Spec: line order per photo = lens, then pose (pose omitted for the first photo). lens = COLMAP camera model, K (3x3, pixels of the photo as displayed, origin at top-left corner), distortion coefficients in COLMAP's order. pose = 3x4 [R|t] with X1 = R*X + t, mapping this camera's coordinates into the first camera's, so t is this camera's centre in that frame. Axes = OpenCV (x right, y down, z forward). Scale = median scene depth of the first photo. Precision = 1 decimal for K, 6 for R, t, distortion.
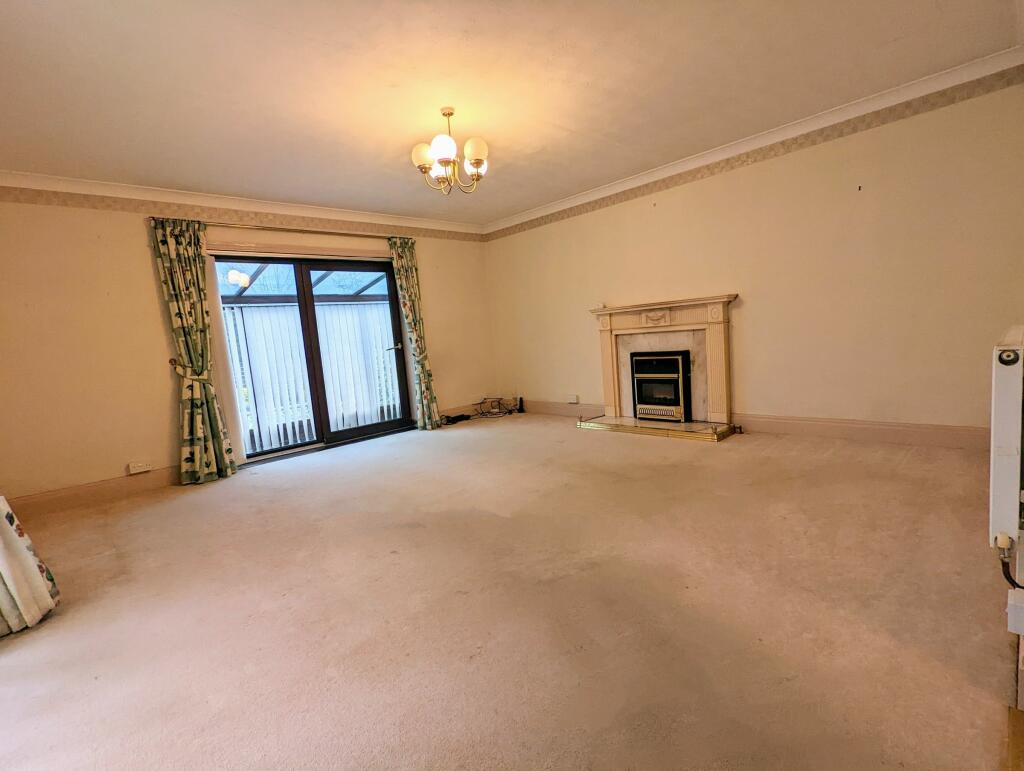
lens RADIAL K [[483.7, 0, 517.3], [0, 483.7, 384.3], [0, 0, 1]] dist [0.005742, -0.001491]
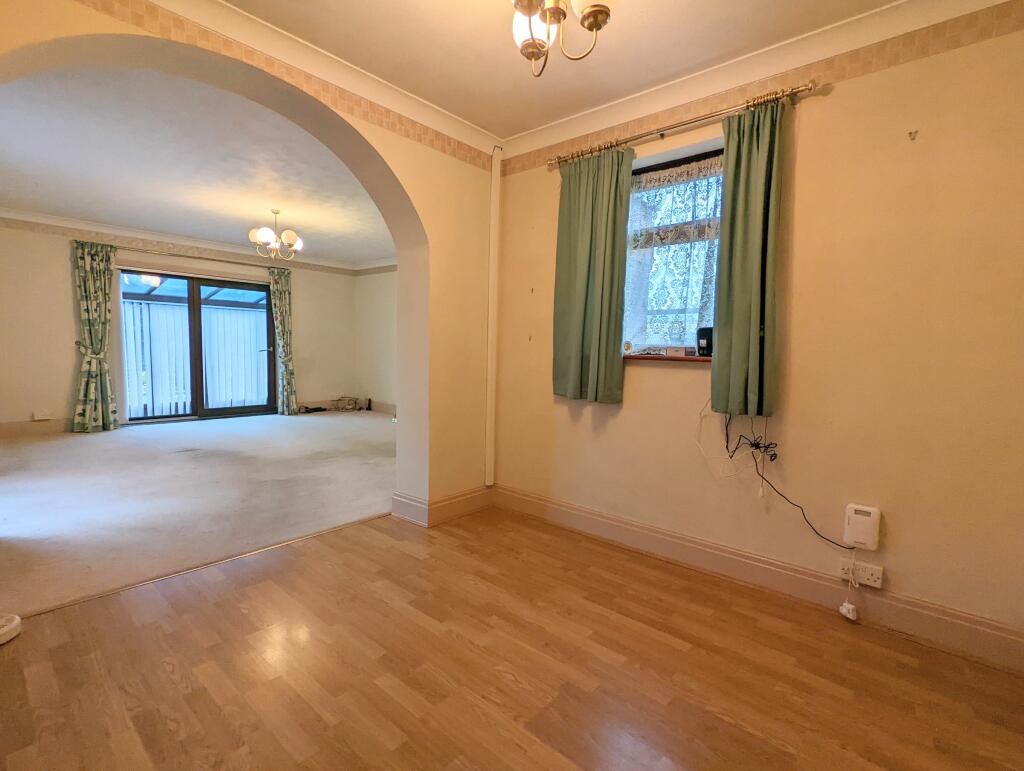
lens RADIAL K [[483.7, 0, 513.0], [0, 483.7, 385.4], [0, 0, 1]] dist [0.005742, -0.001491]
pose [[0.990187, 0.101169, 0.096405, 0.328972], [-0.098096, 0.994522, -0.036108, 0.001224], [-0.099530, 0.026297, 0.994687, -0.412242]]
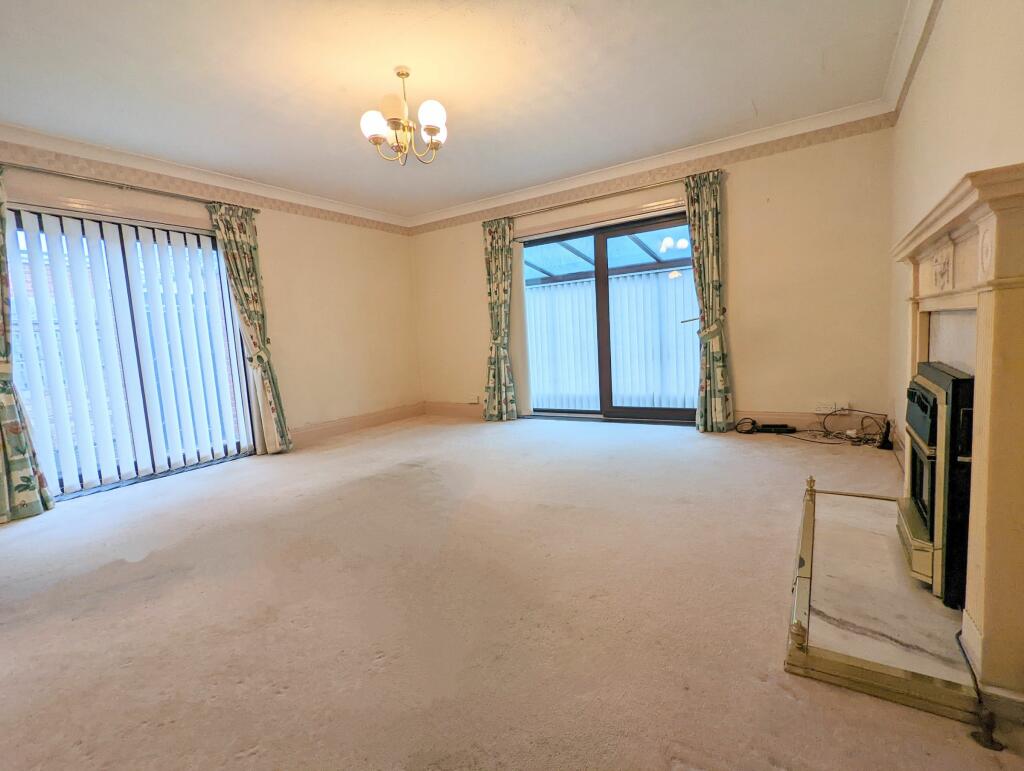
lens RADIAL K [[483.7, 0, 516.1], [0, 483.7, 390.7], [0, 0, 1]] dist [0.005742, -0.001491]
pose [[0.246664, 0.175769, -0.953028, 0.519955], [-0.064650, 0.984208, 0.164787, -0.084997], [0.966942, 0.020967, 0.254132, 0.597338]]
